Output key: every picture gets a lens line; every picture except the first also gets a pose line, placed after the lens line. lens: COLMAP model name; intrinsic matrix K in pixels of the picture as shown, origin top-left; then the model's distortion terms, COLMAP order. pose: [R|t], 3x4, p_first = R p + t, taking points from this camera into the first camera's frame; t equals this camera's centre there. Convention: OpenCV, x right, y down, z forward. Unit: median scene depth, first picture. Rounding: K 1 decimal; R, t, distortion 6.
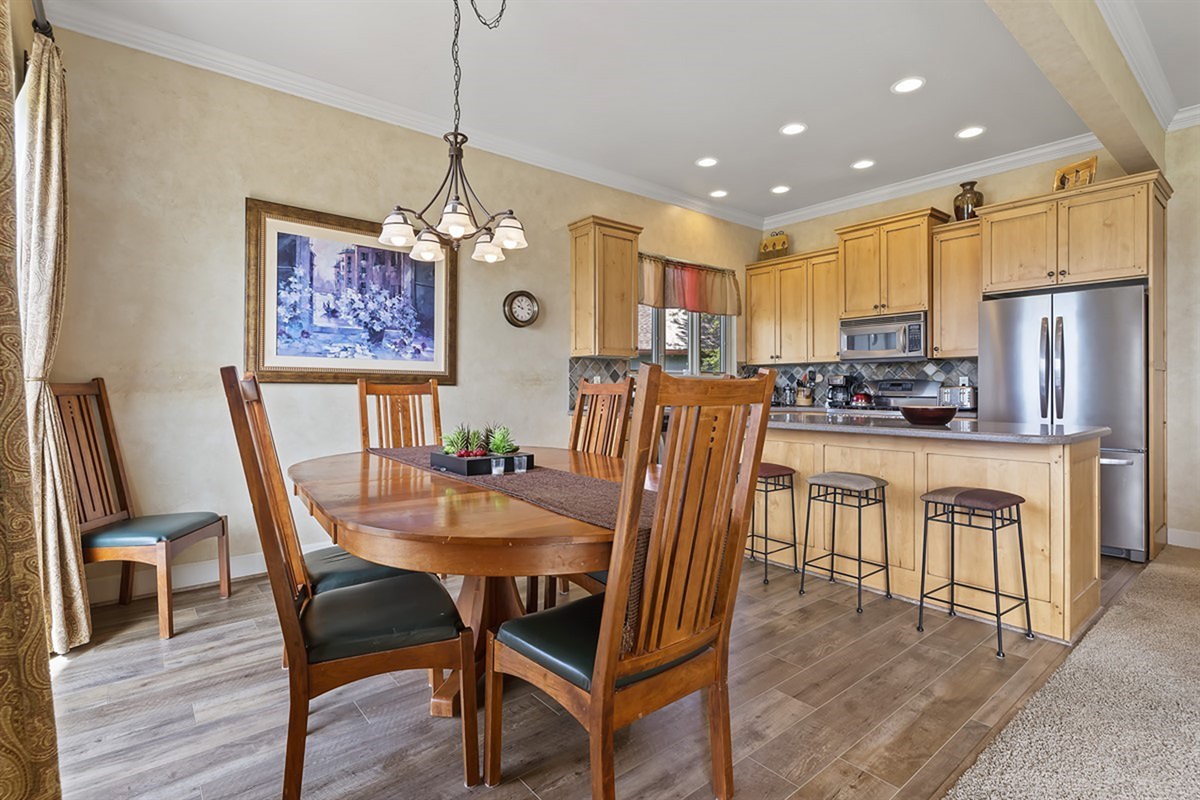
lens RADIAL K [[574.7, 0, 602.3], [0, 574.7, 394.1], [0, 0, 1]] dist [-0.001588, 0.000056]
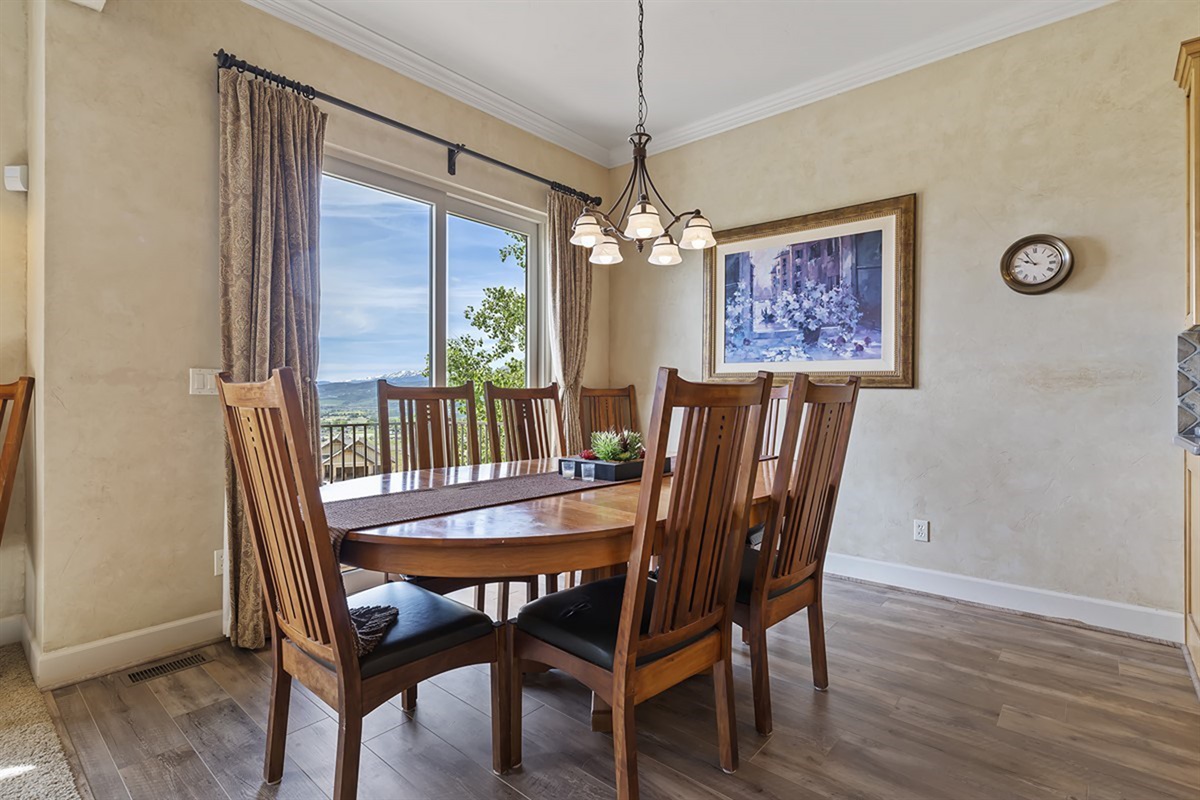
lens RADIAL K [[574.7, 0, 604.1], [0, 574.7, 395.2], [0, 0, 1]] dist [-0.001588, 0.000056]
pose [[0.162224, 0.003478, -0.986748, 0.474716], [-0.013302, 0.999911, 0.001338, -0.002118], [0.986664, 0.012908, 0.162256, 0.528420]]
